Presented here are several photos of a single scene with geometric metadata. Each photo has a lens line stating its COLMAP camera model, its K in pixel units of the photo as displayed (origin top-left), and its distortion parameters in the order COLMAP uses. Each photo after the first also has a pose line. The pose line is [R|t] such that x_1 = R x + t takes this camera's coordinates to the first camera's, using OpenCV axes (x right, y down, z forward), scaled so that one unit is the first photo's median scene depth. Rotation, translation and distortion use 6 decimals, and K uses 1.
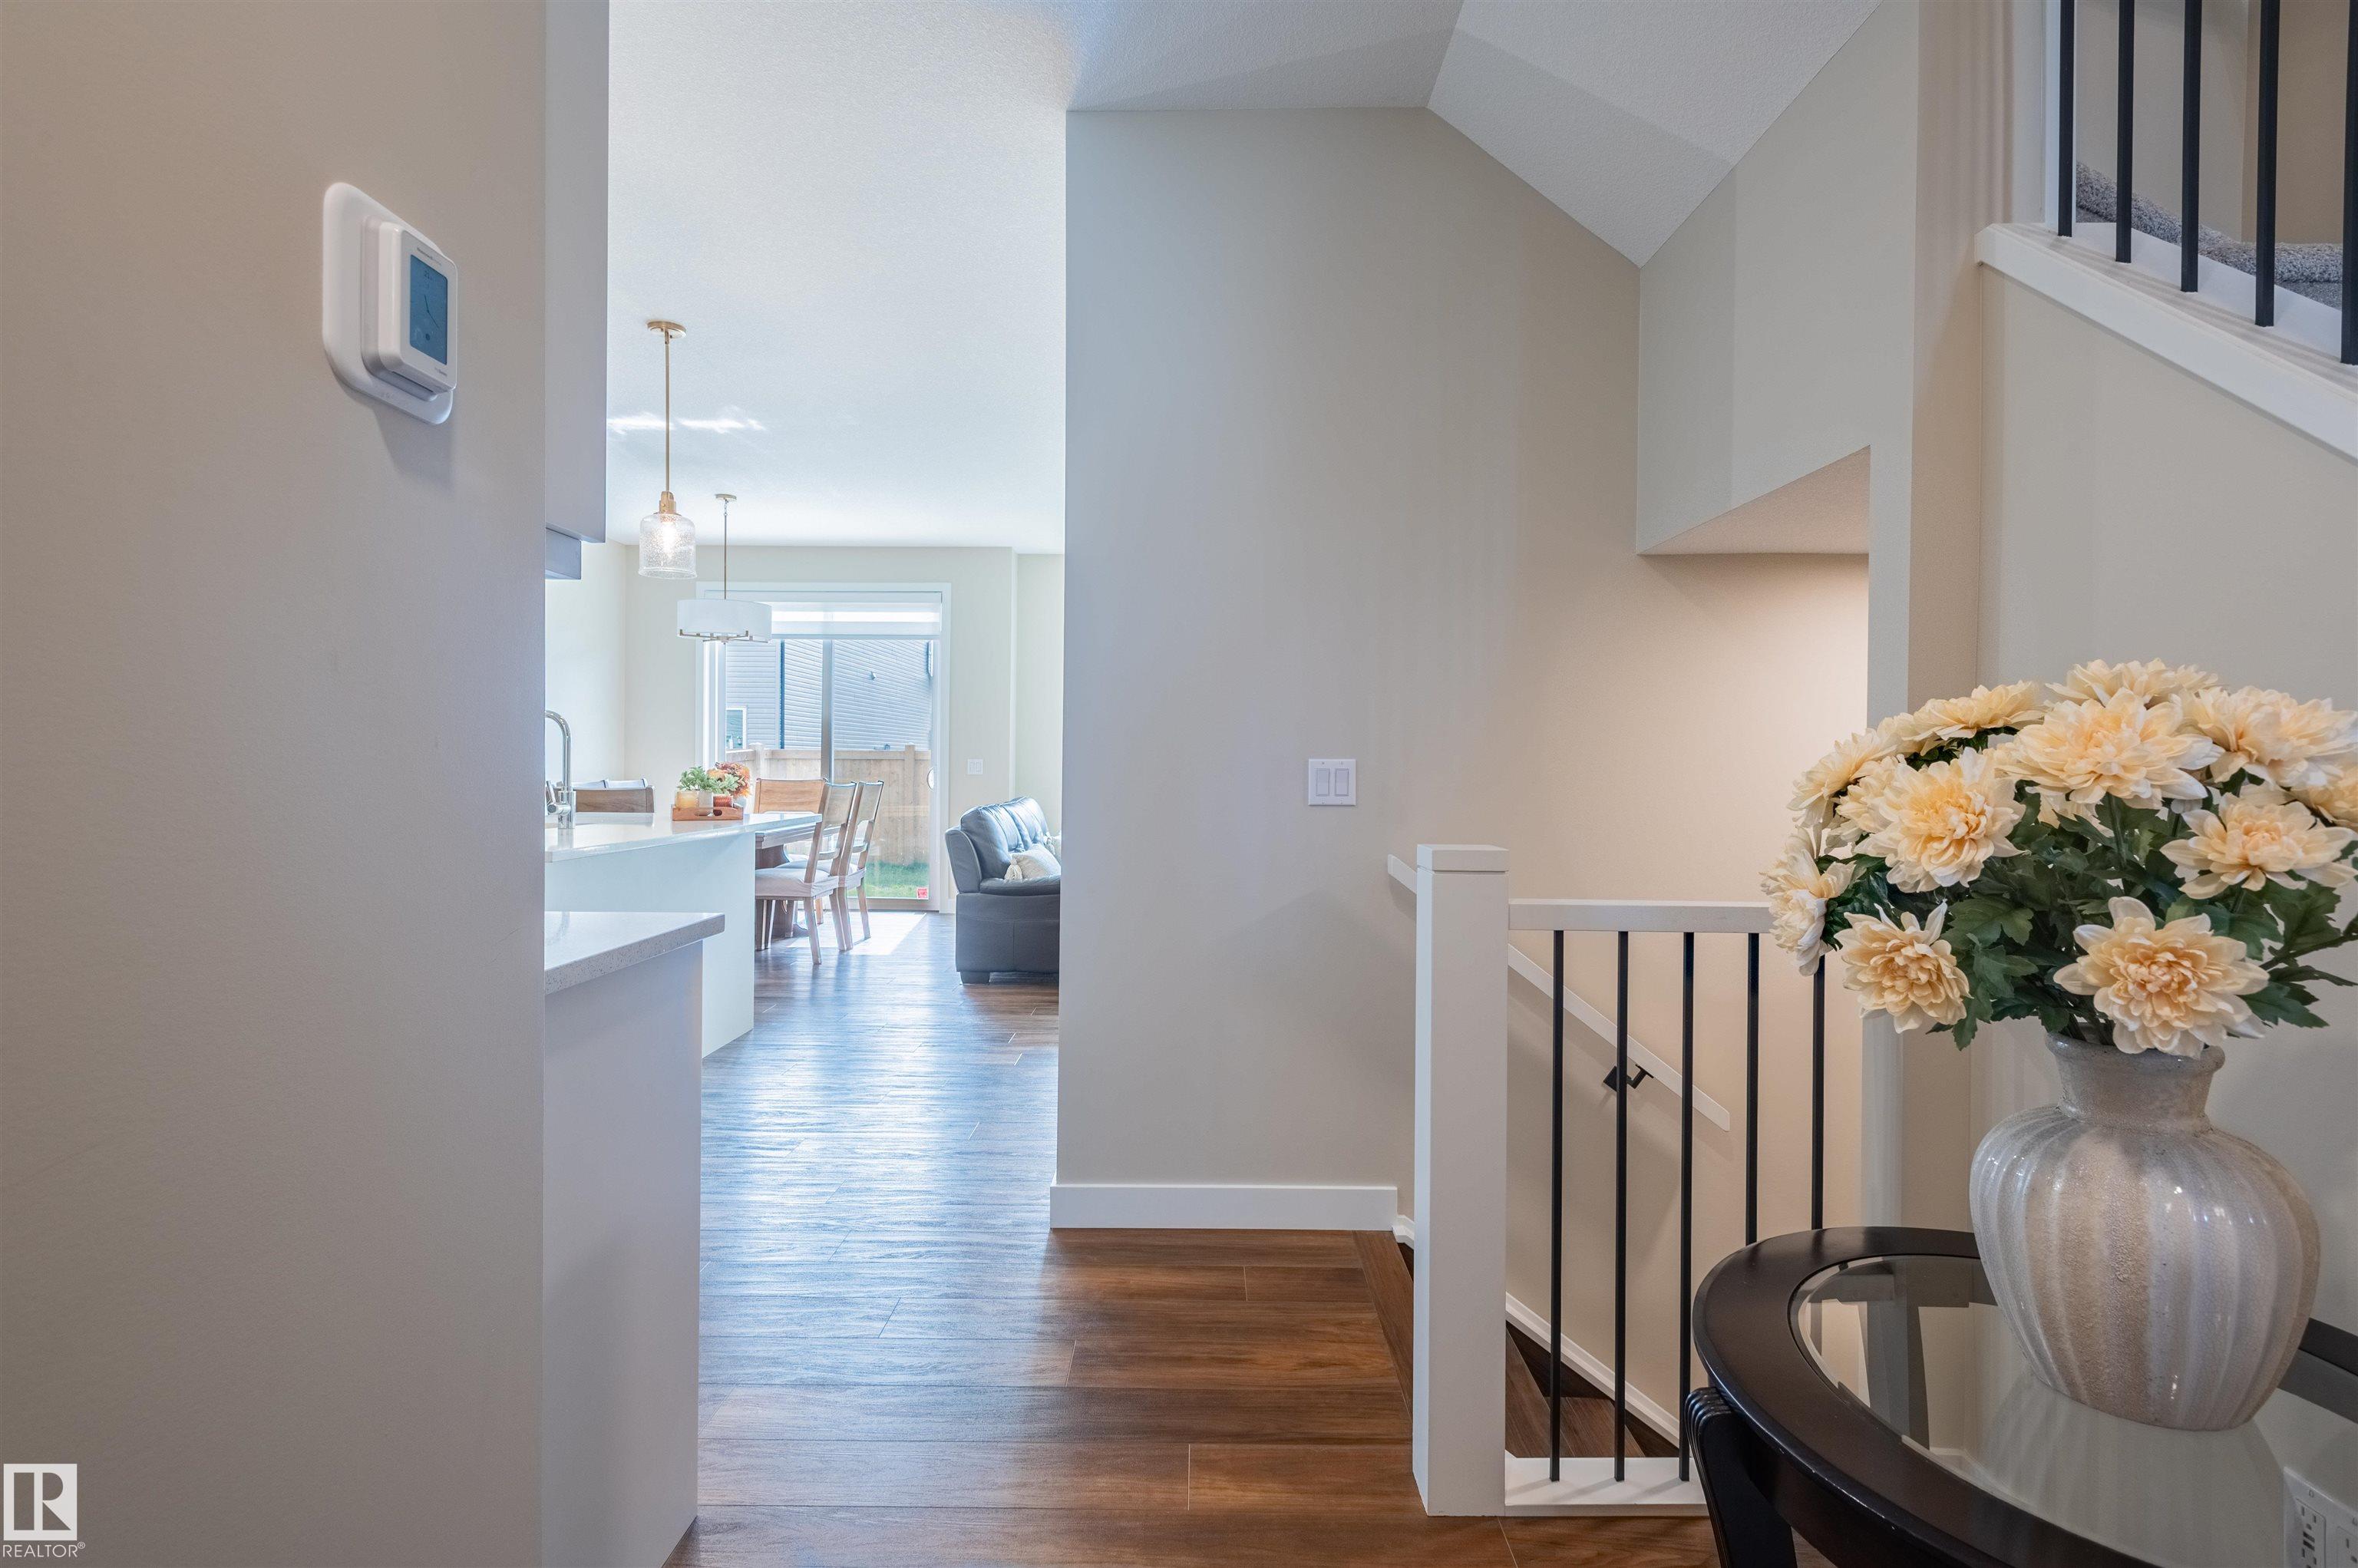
lens RADIAL K [[1199.4, 0, 1195.7], [0, 1199.4, 773.0], [0, 0, 1]] dist [0.003340, -0.000416]
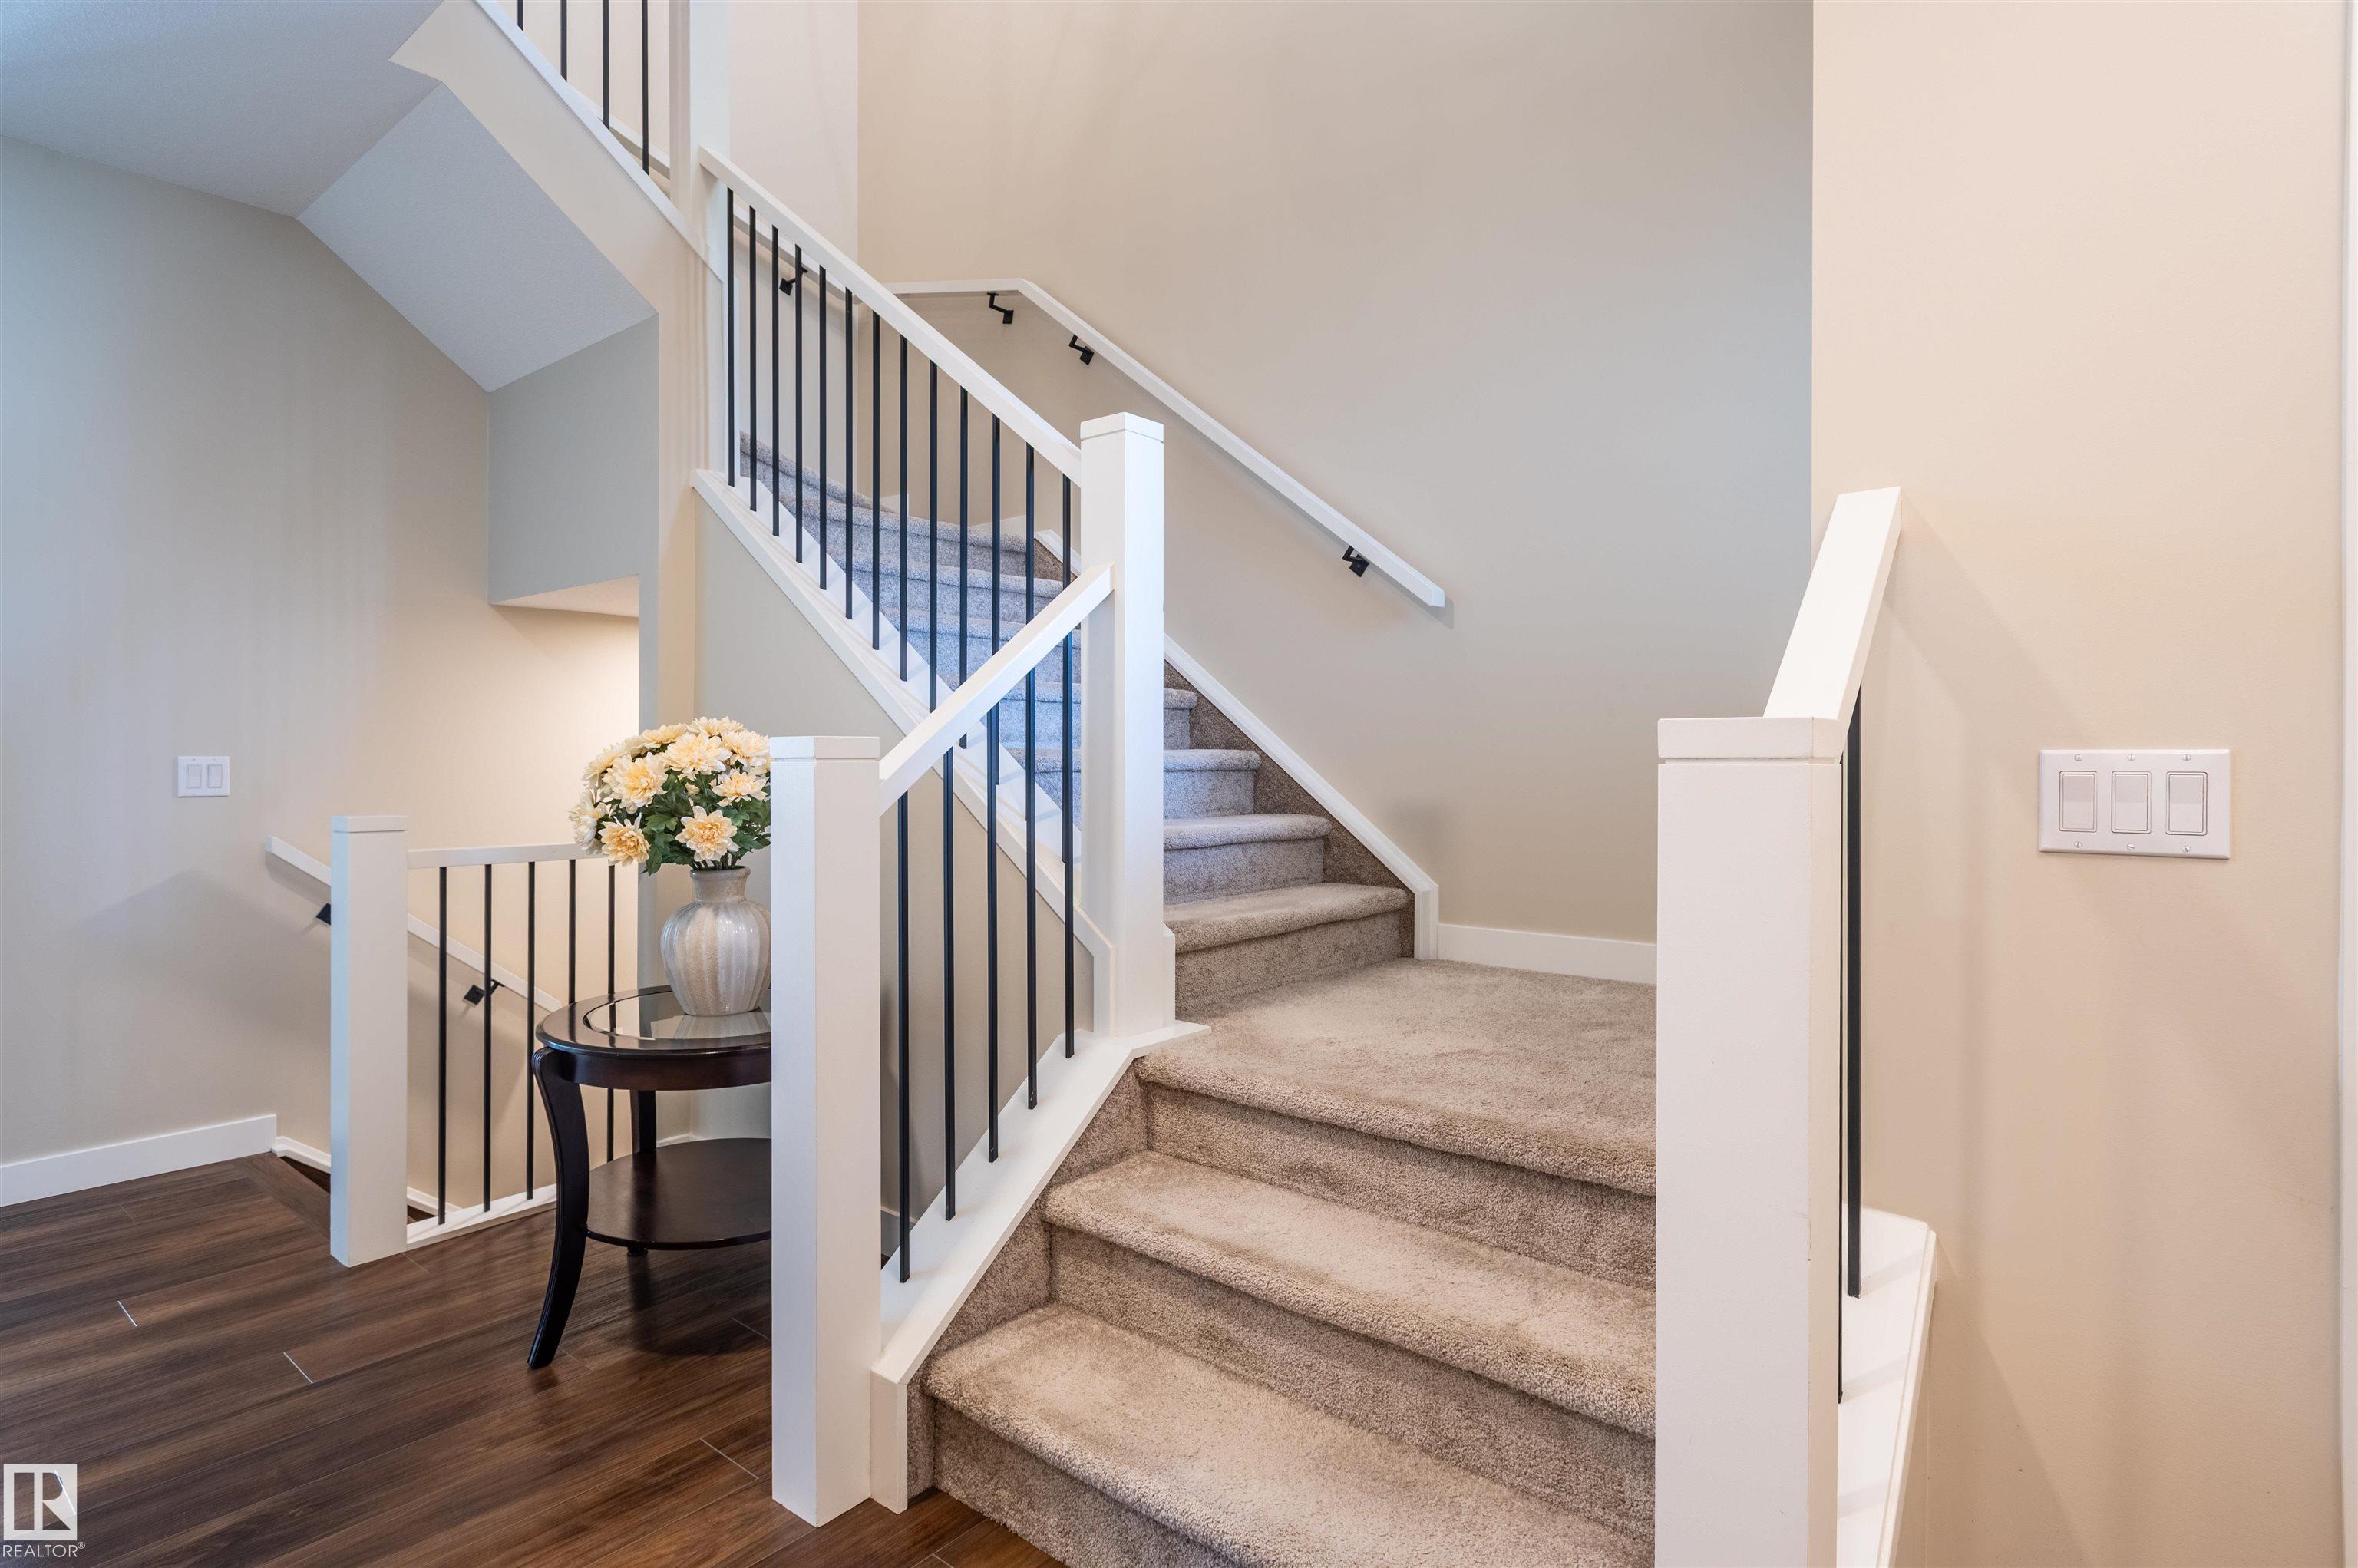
lens RADIAL K [[1199.4, 0, 1195.7], [0, 1199.4, 773.0], [0, 0, 1]] dist [0.003340, -0.000416]
pose [[0.623215, -0.009946, 0.781987, -0.571317], [0.008254, 0.999947, 0.006141, 0.015068], [-0.782007, 0.002627, 0.623264, -1.370419]]
